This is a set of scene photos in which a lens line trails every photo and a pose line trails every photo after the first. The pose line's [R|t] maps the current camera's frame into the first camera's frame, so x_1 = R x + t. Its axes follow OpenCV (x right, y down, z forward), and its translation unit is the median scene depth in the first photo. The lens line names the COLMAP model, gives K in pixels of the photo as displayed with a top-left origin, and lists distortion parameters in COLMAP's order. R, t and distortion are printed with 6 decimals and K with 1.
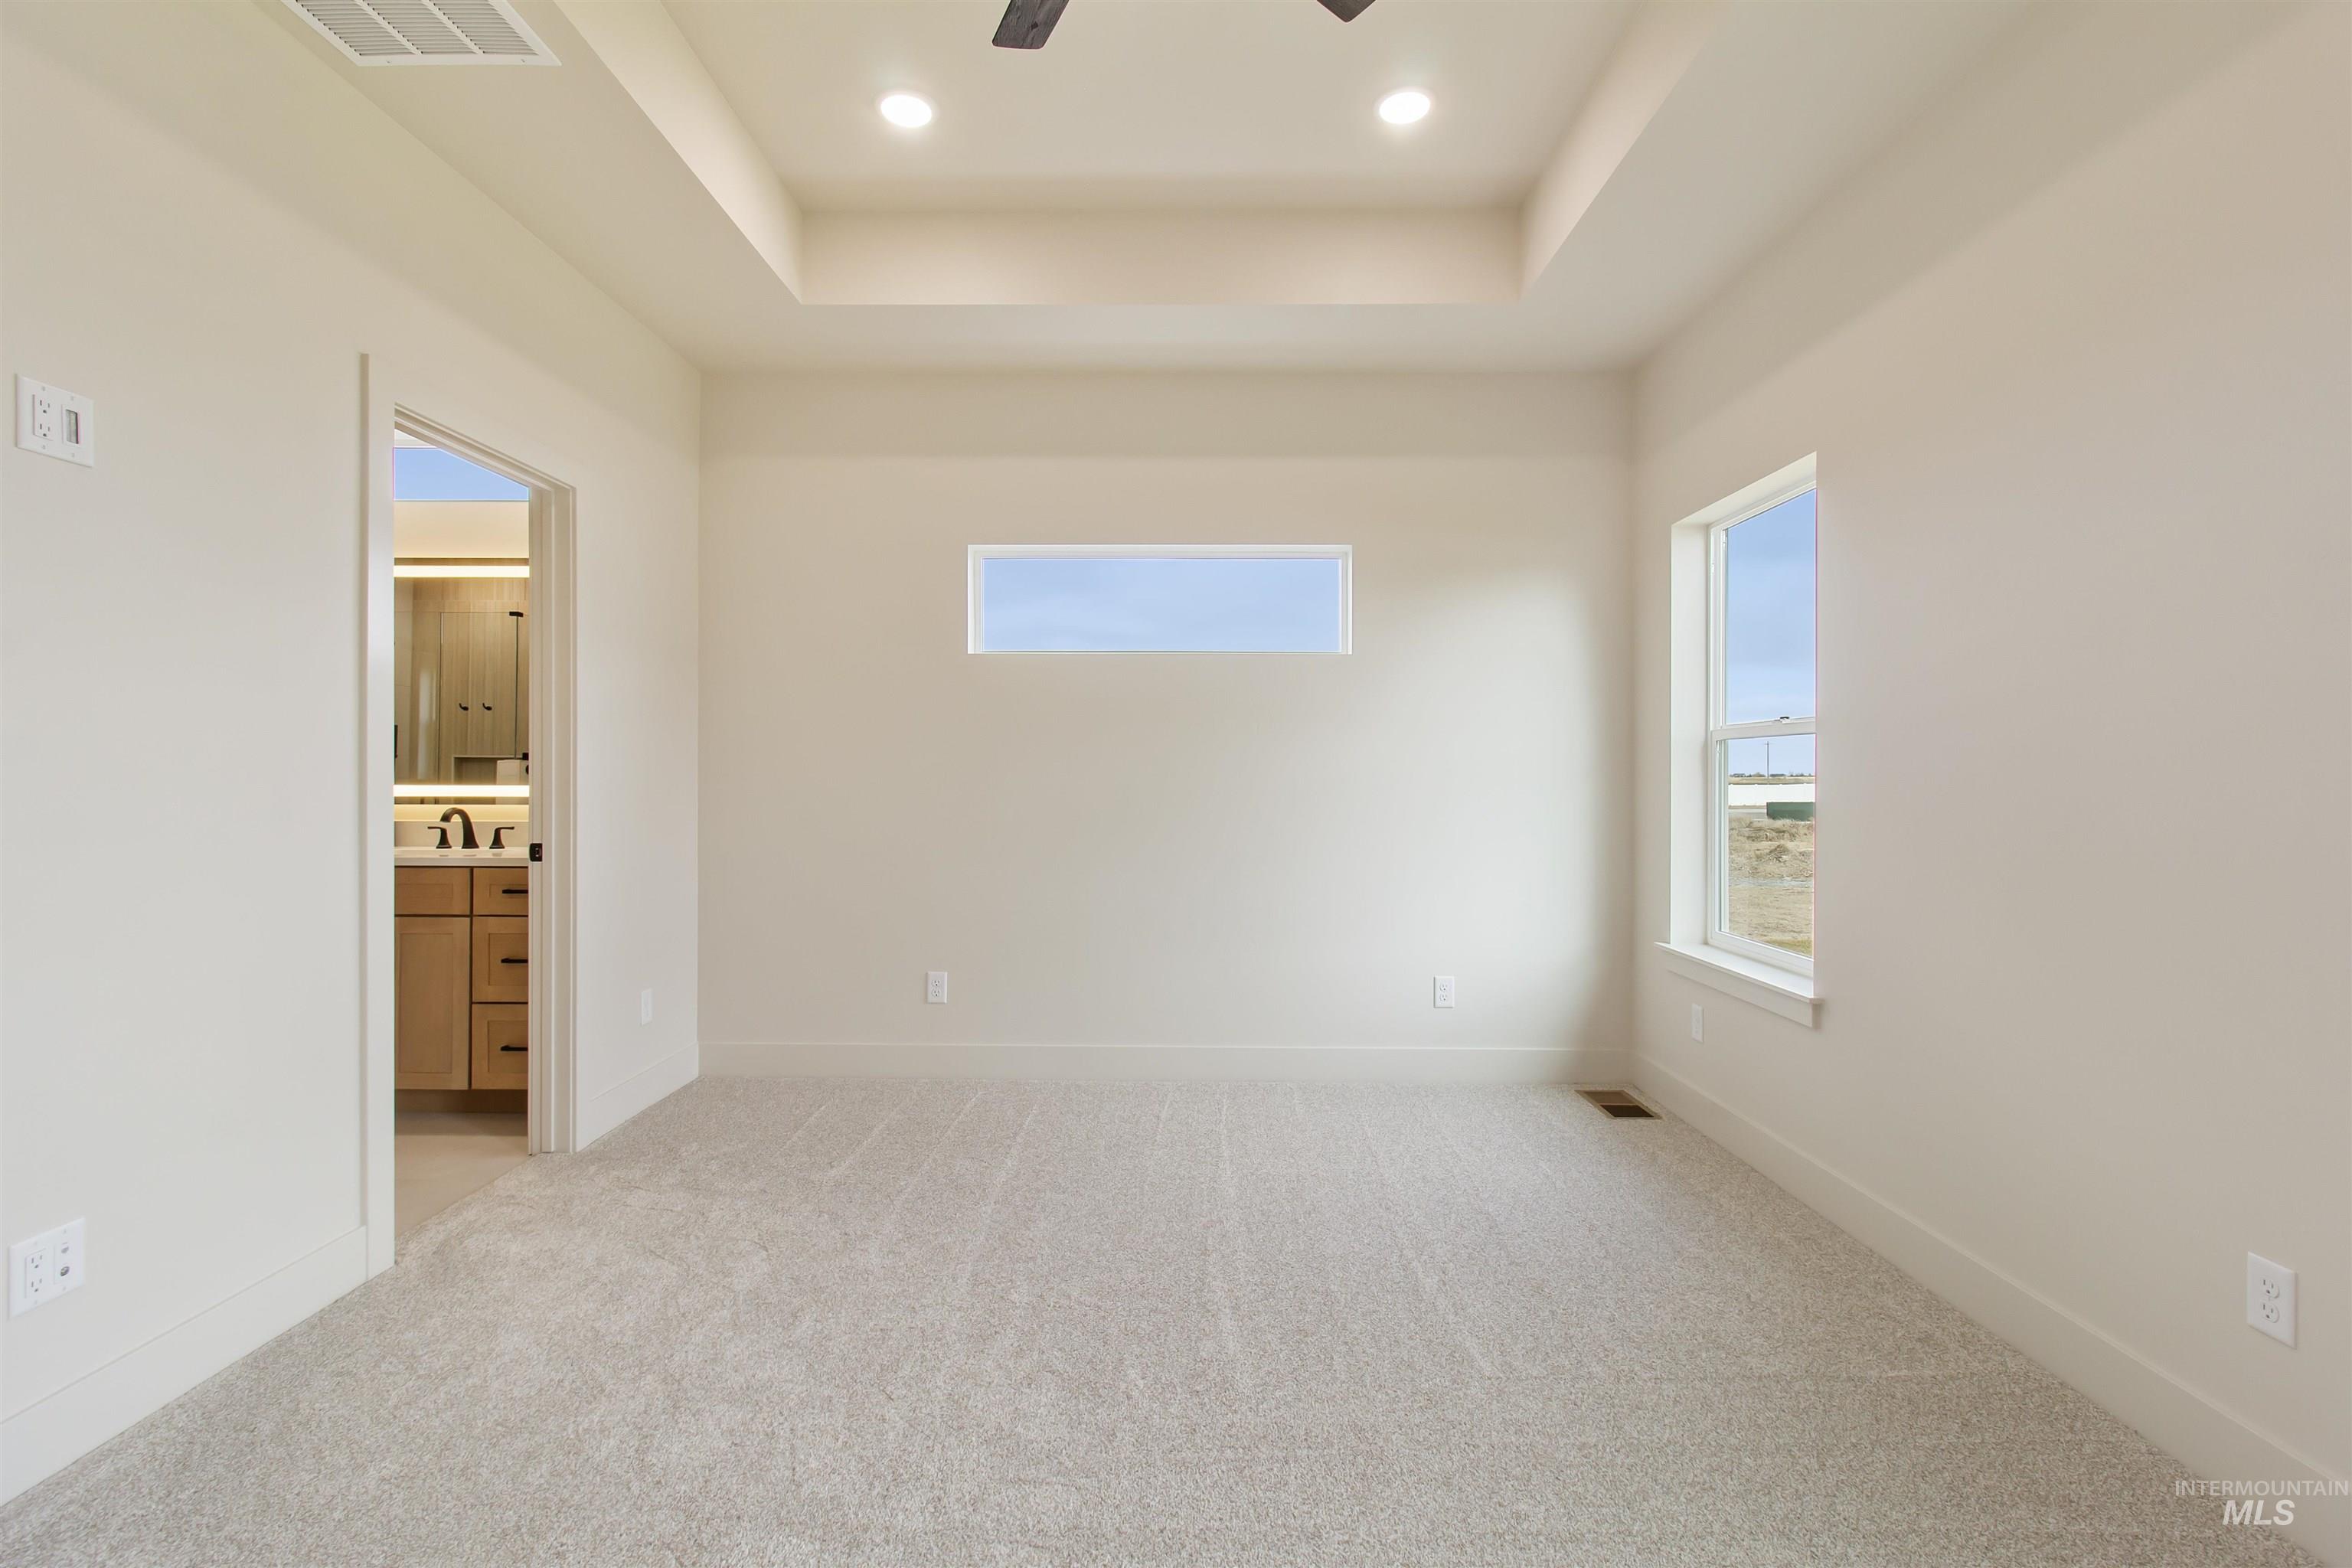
lens RADIAL K [[1082.9, 0, 1170.6], [0, 1082.9, 778.4], [0, 0, 1]] dist [0.003487, -0.000689]
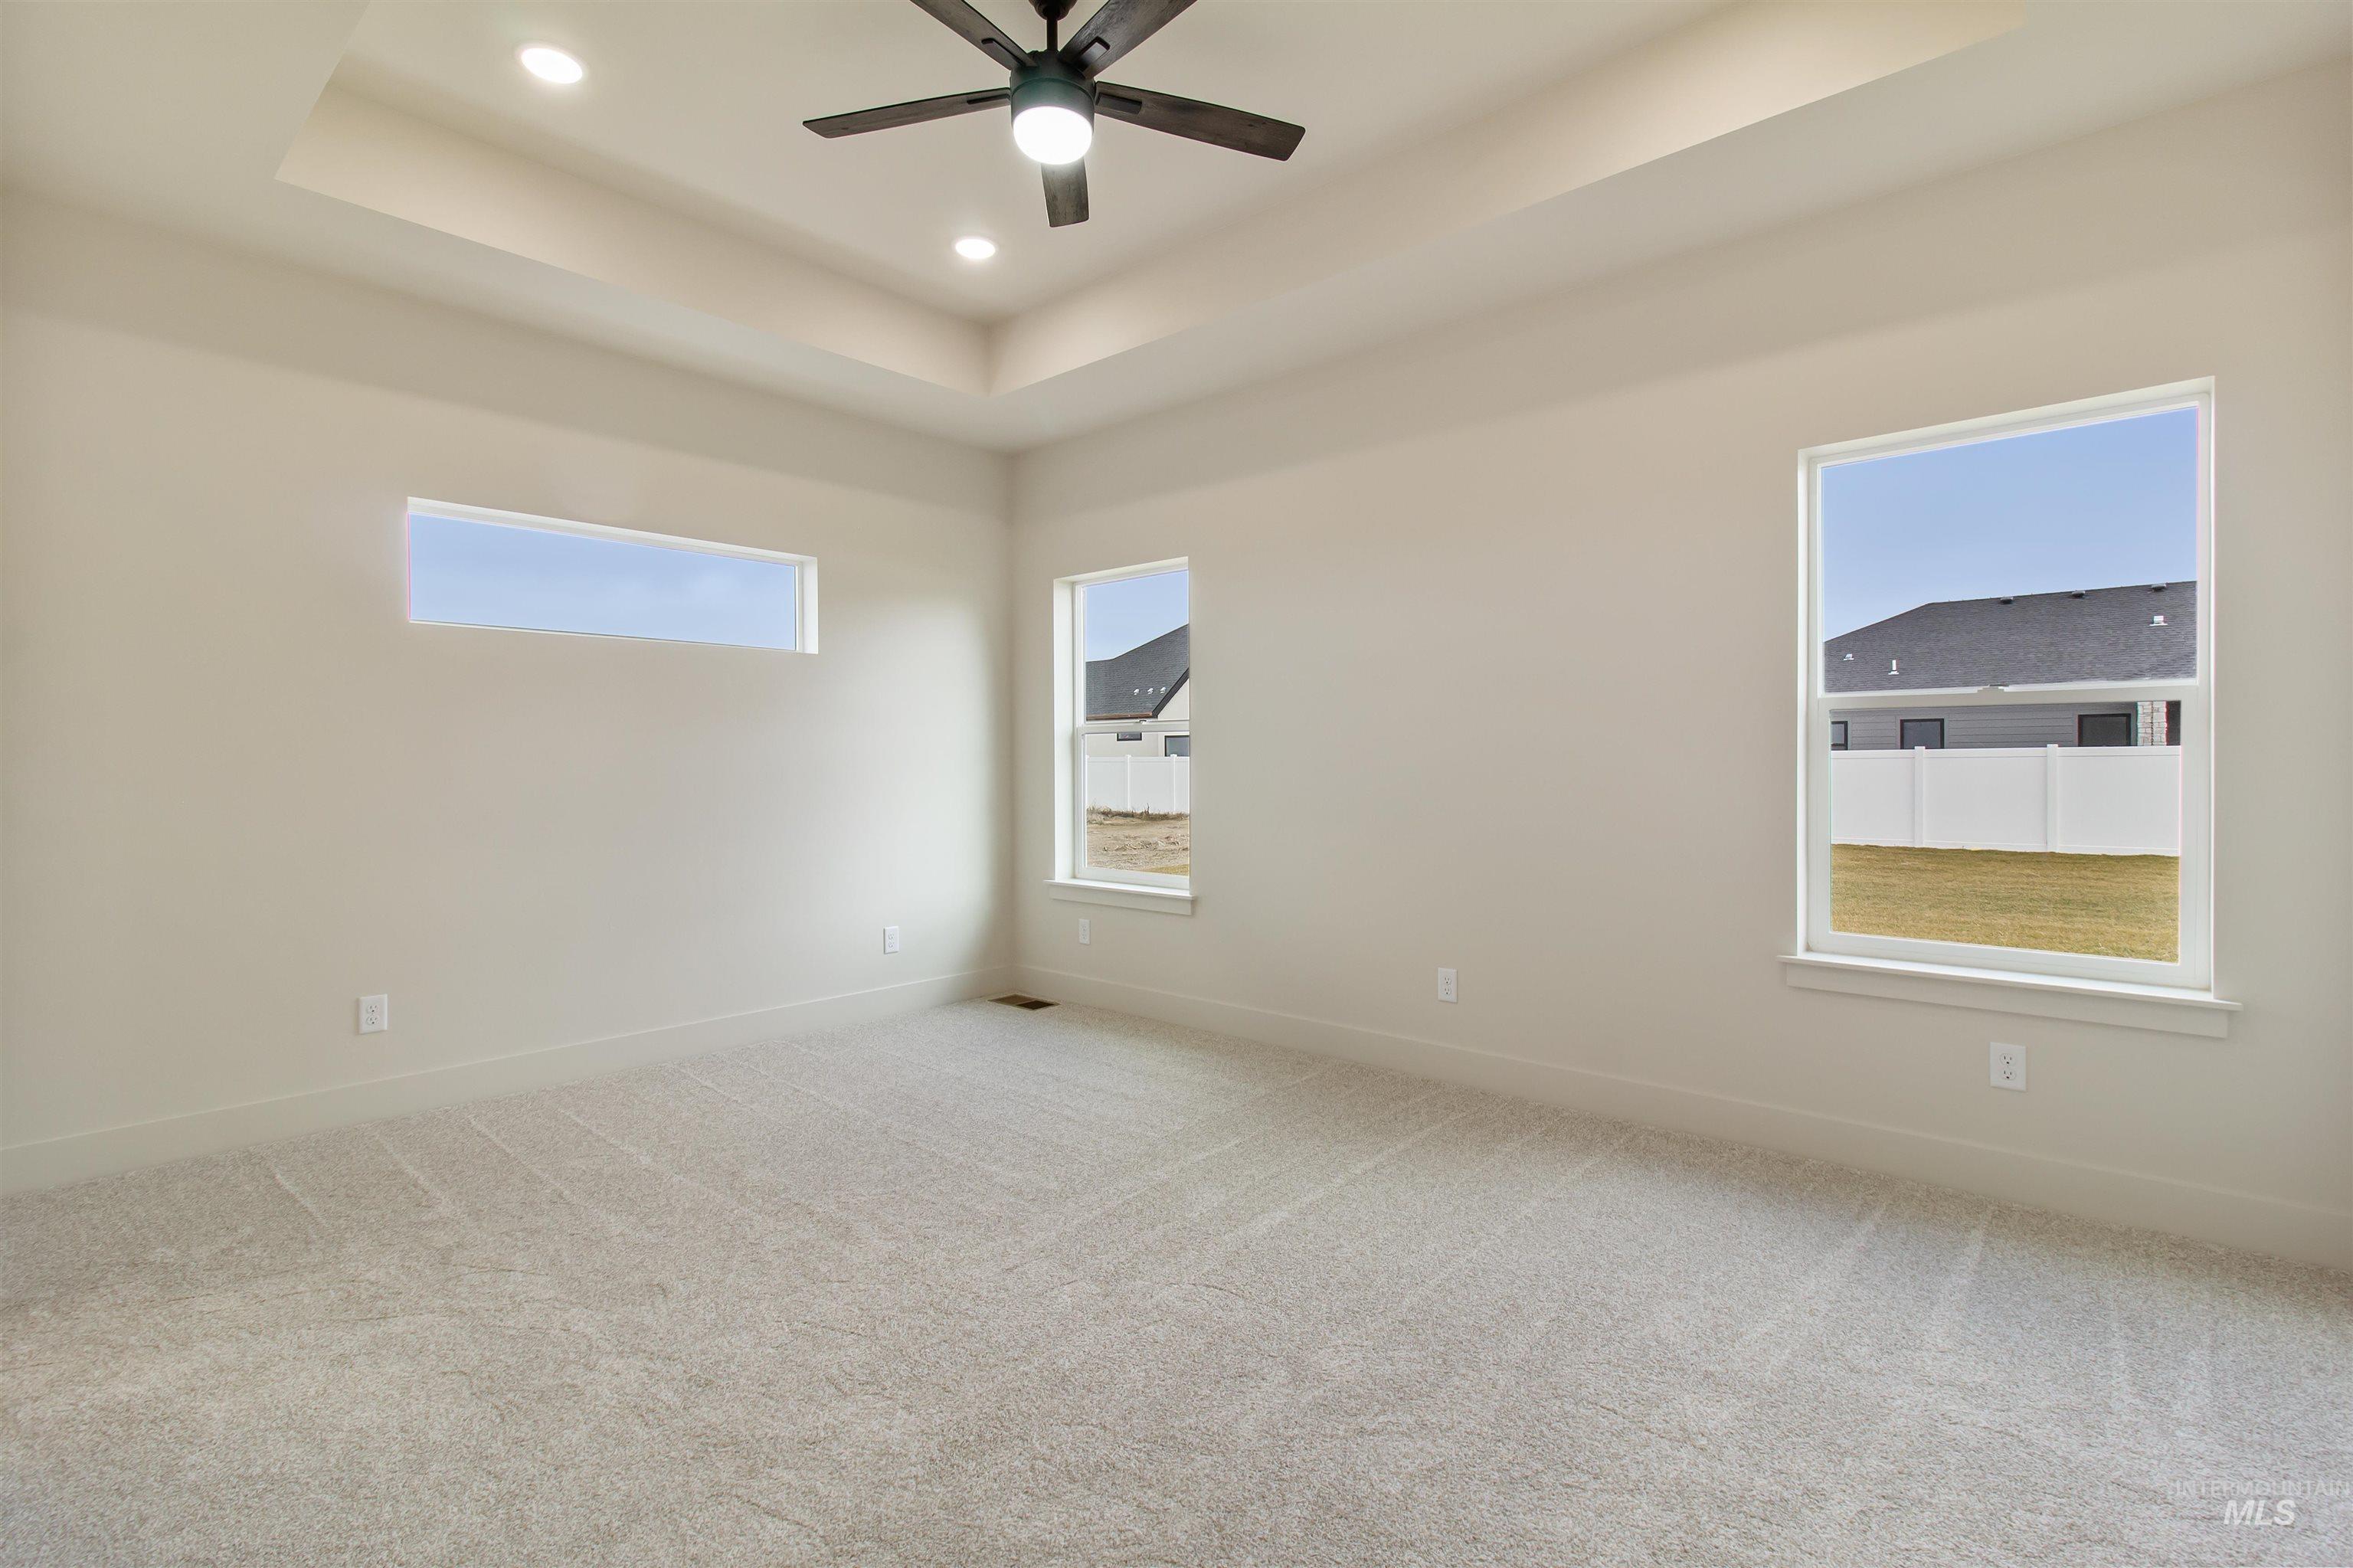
lens RADIAL K [[1083.4, 0, 1172.6], [0, 1083.4, 777.7], [0, 0, 1]] dist [0.003487, -0.000689]
pose [[0.659666, -0.017450, 0.751356, -0.575835], [0.006810, 0.999828, 0.017241, -0.003035], [-0.751528, -0.006257, 0.659672, -0.039907]]
